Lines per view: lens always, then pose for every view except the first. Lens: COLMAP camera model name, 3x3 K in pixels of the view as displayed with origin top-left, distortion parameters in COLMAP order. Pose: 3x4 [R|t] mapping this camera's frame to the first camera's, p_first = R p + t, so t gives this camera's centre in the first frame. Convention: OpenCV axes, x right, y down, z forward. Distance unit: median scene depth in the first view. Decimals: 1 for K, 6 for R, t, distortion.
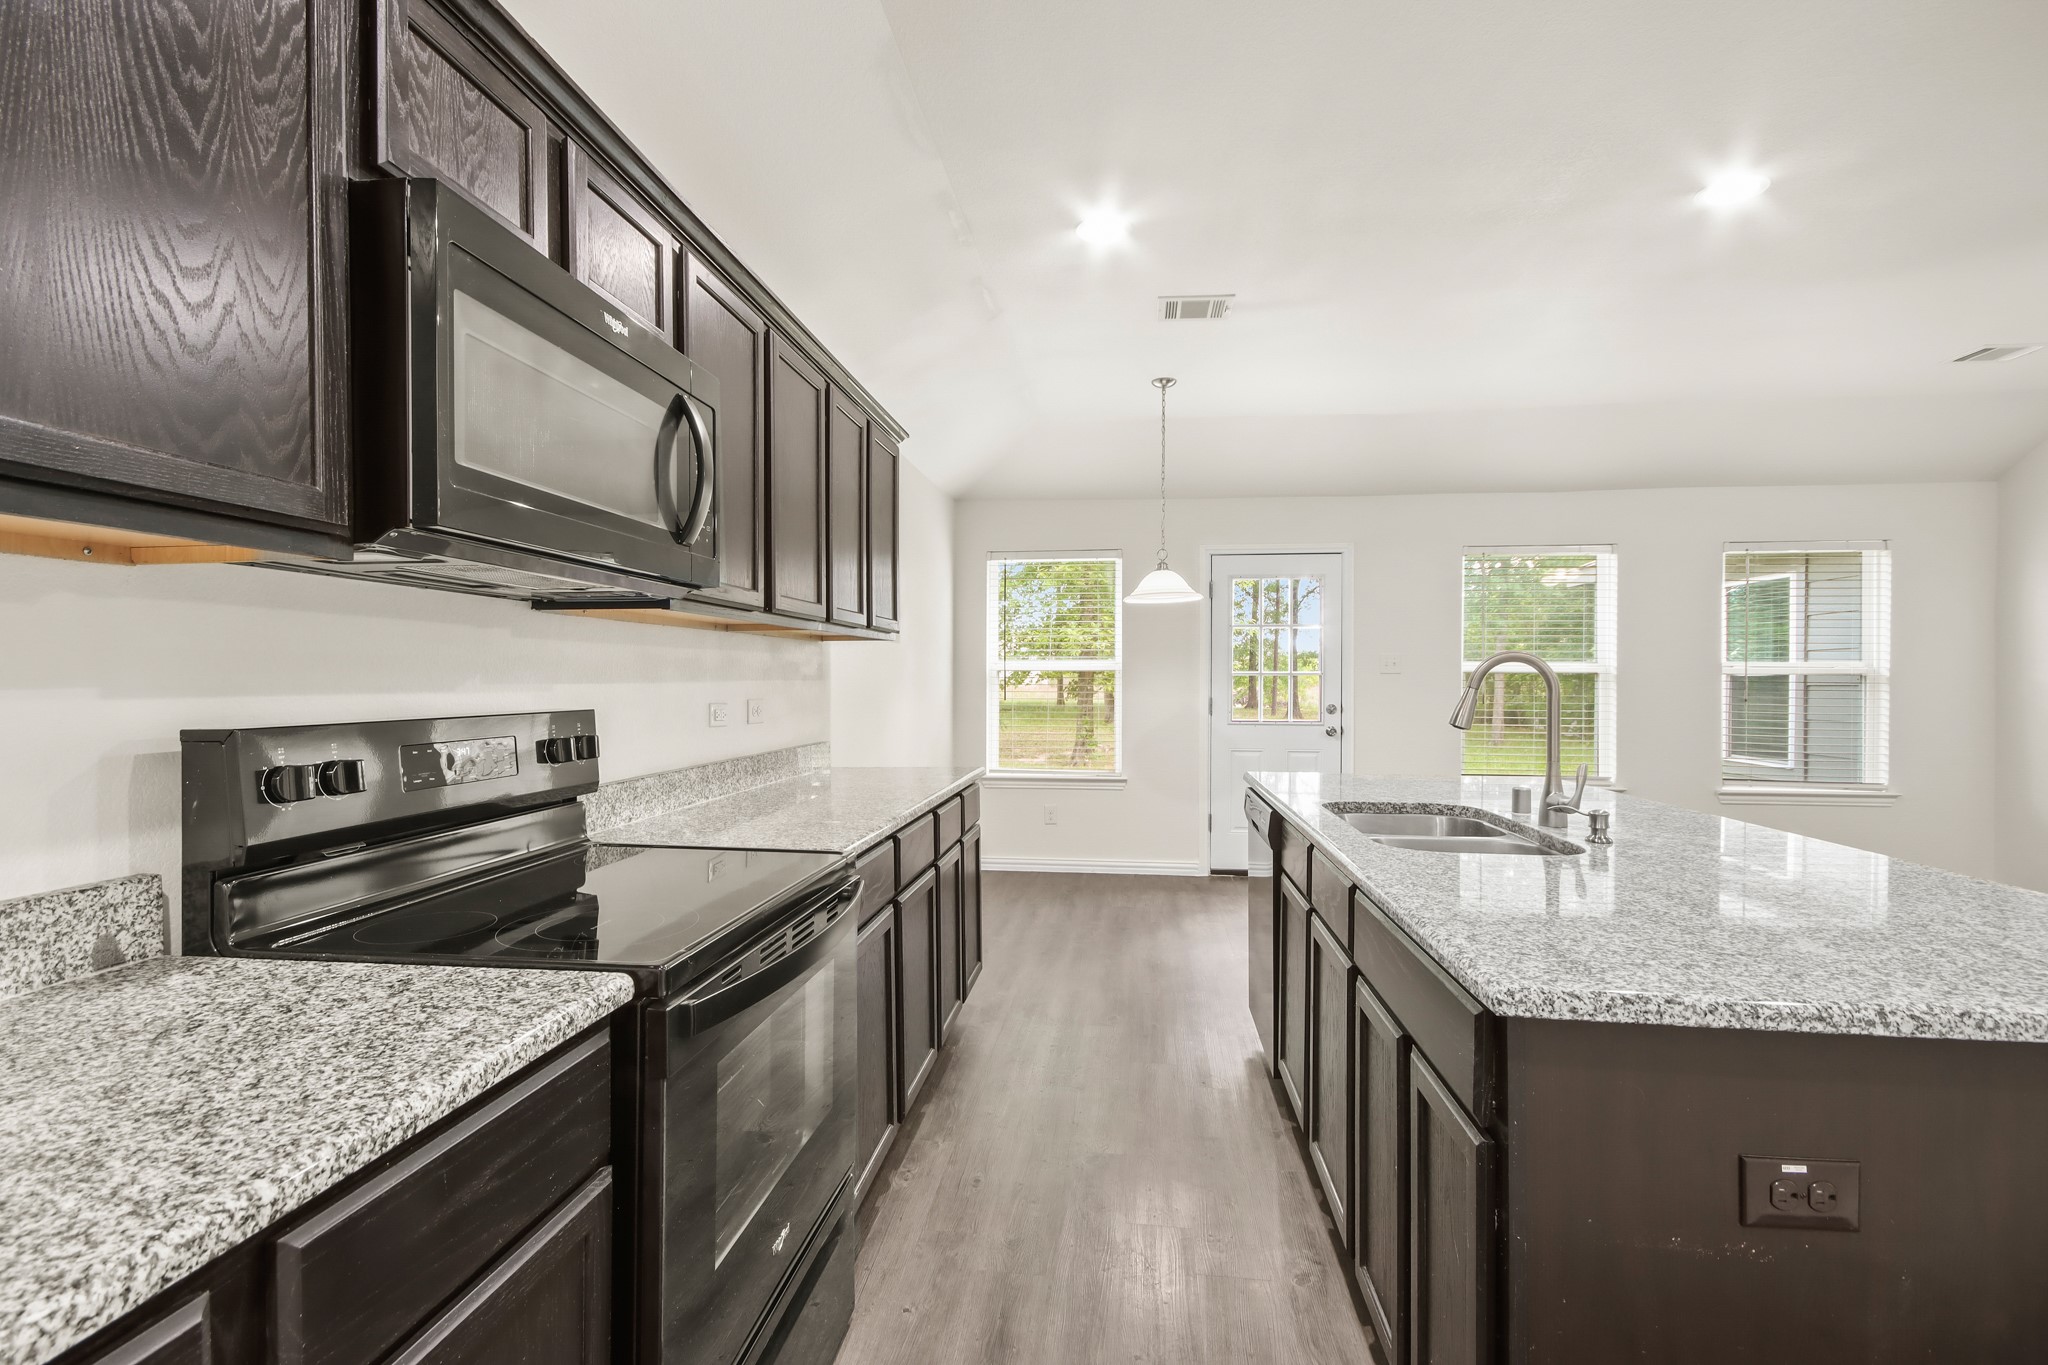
lens RADIAL K [[952.4, 0, 1013.7], [0, 952.4, 674.4], [0, 0, 1]] dist [0.016159, -0.001410]
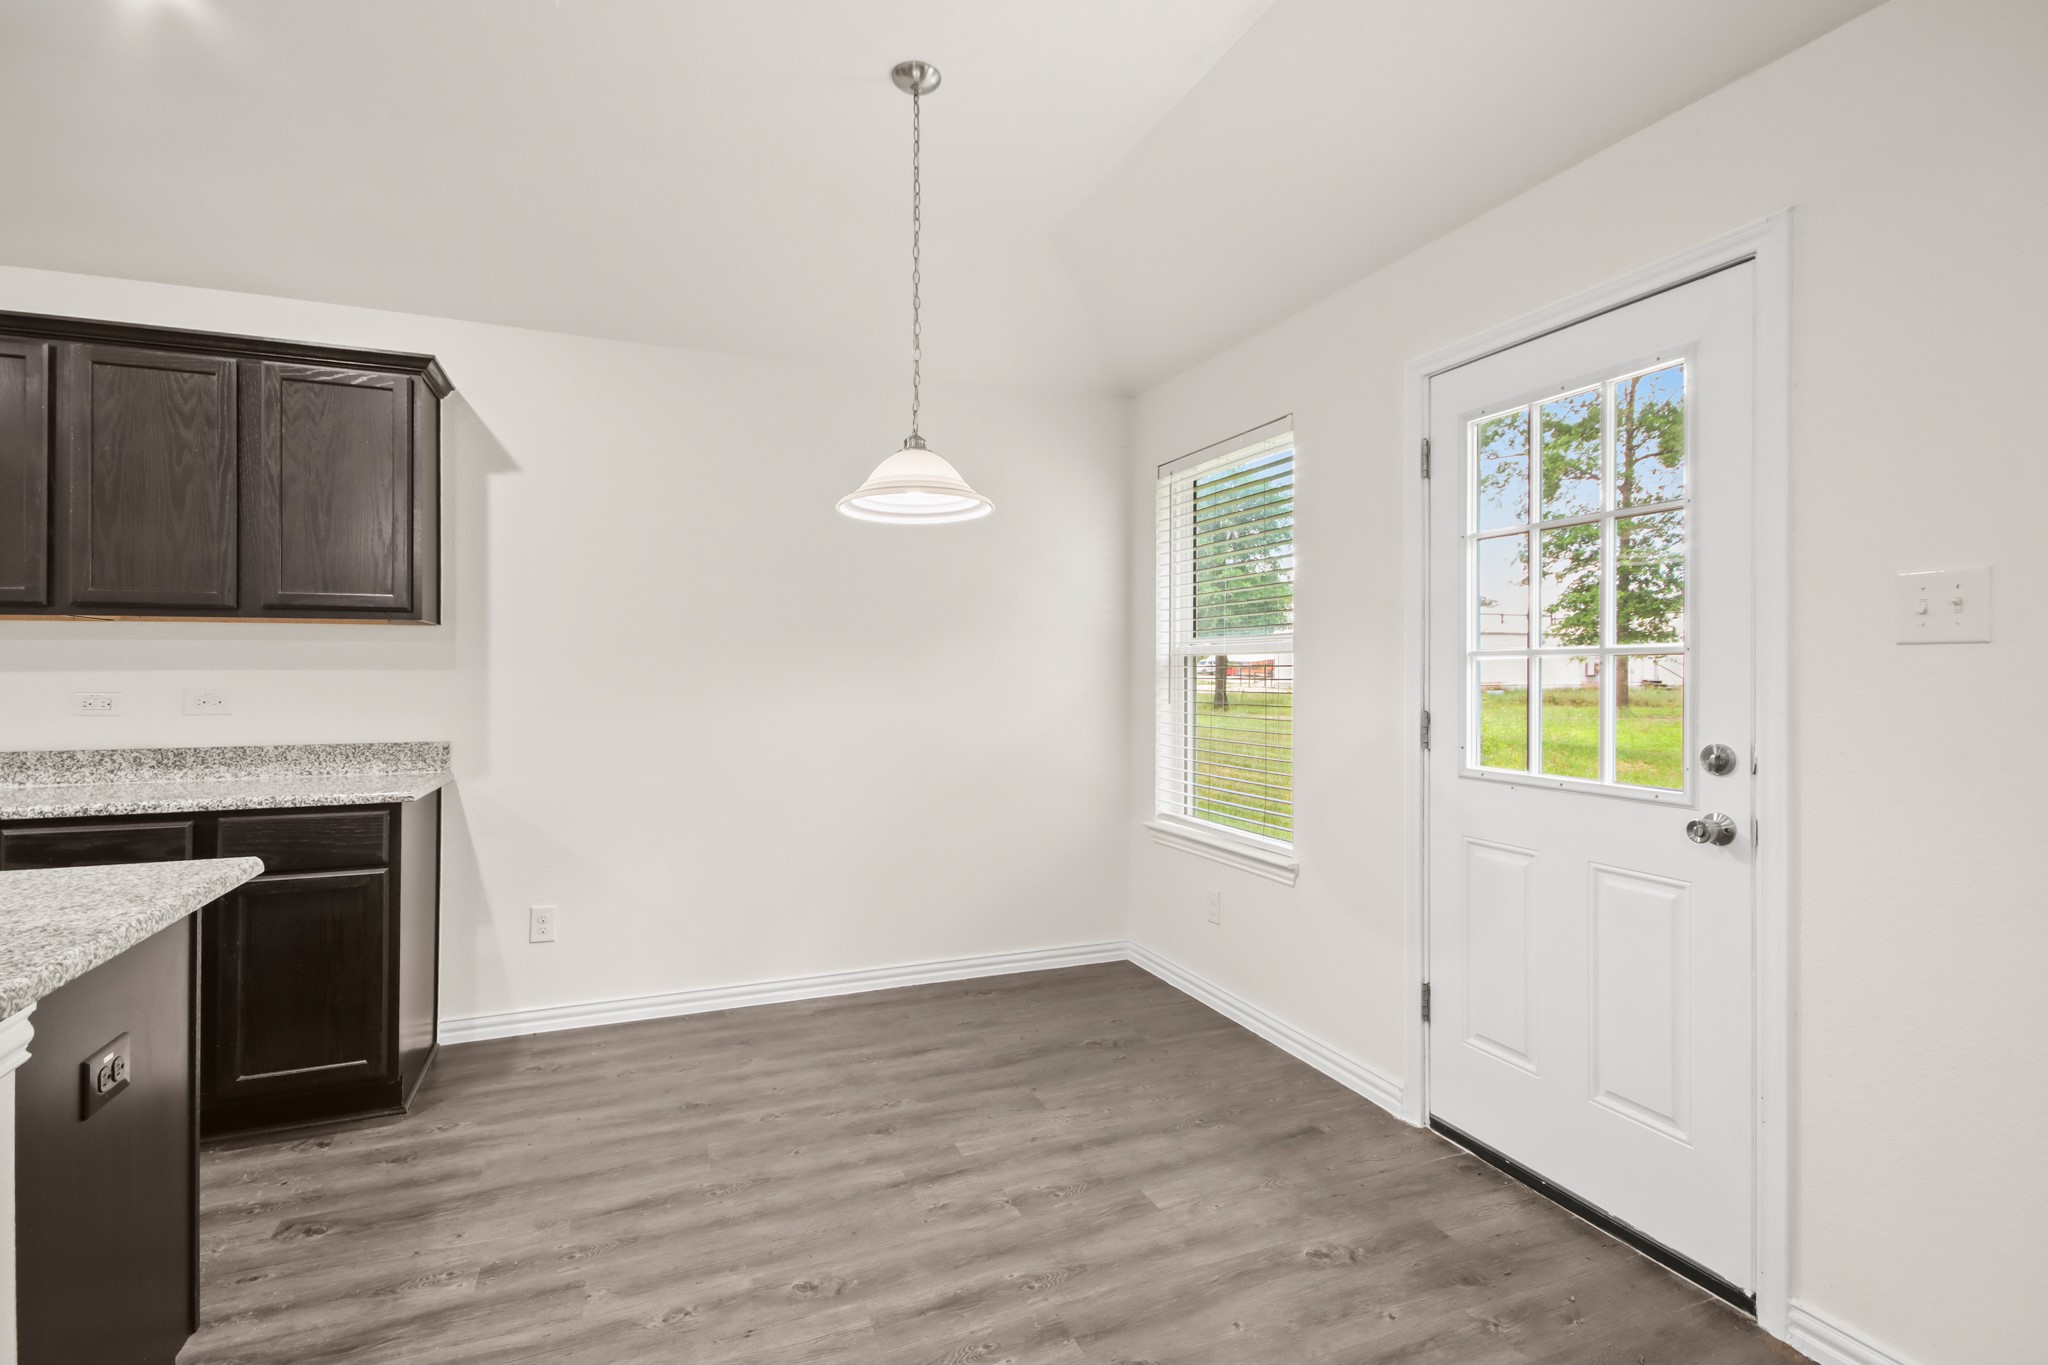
lens RADIAL K [[952.4, 0, 1013.7], [0, 952.4, 674.4], [0, 0, 1]] dist [0.016159, -0.001410]
pose [[0.484519, -0.000730, -0.874781, 0.493506], [0.004681, 0.999988, 0.001758, 0.005854], [0.874768, -0.004946, 0.484516, 0.631589]]
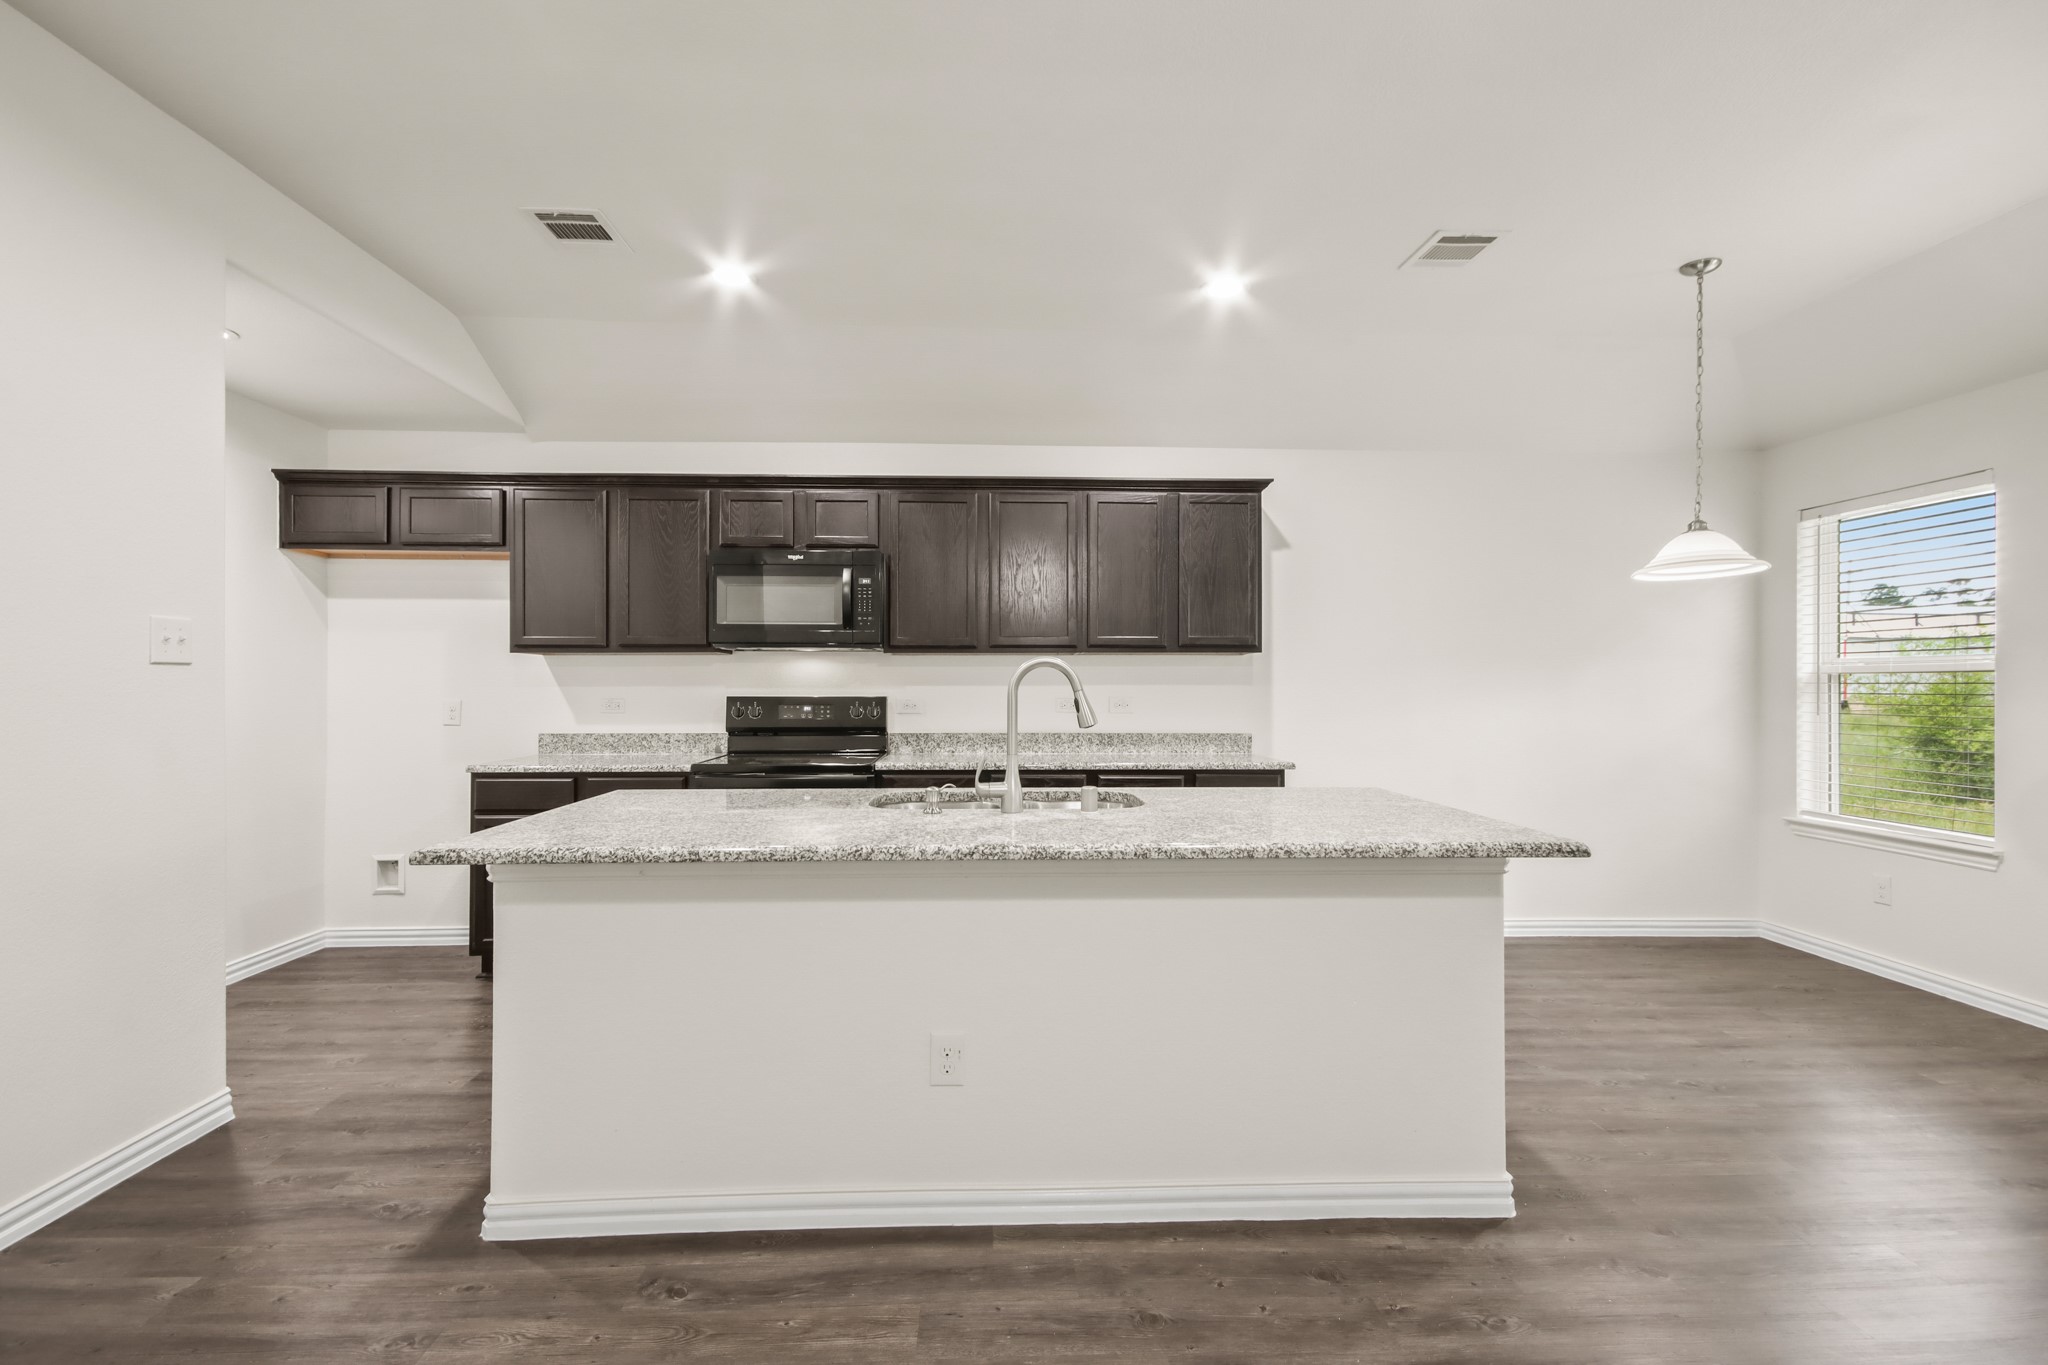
lens RADIAL K [[937.6, 0, 1018.4], [0, 937.6, 681.8], [0, 0, 1]] dist [0.012034, -0.000903]
pose [[0.161836, -0.006810, -0.986794, 0.607559], [0.002355, 0.999976, -0.006514, 0.004738], [0.986815, -0.001269, 0.161848, 0.303750]]
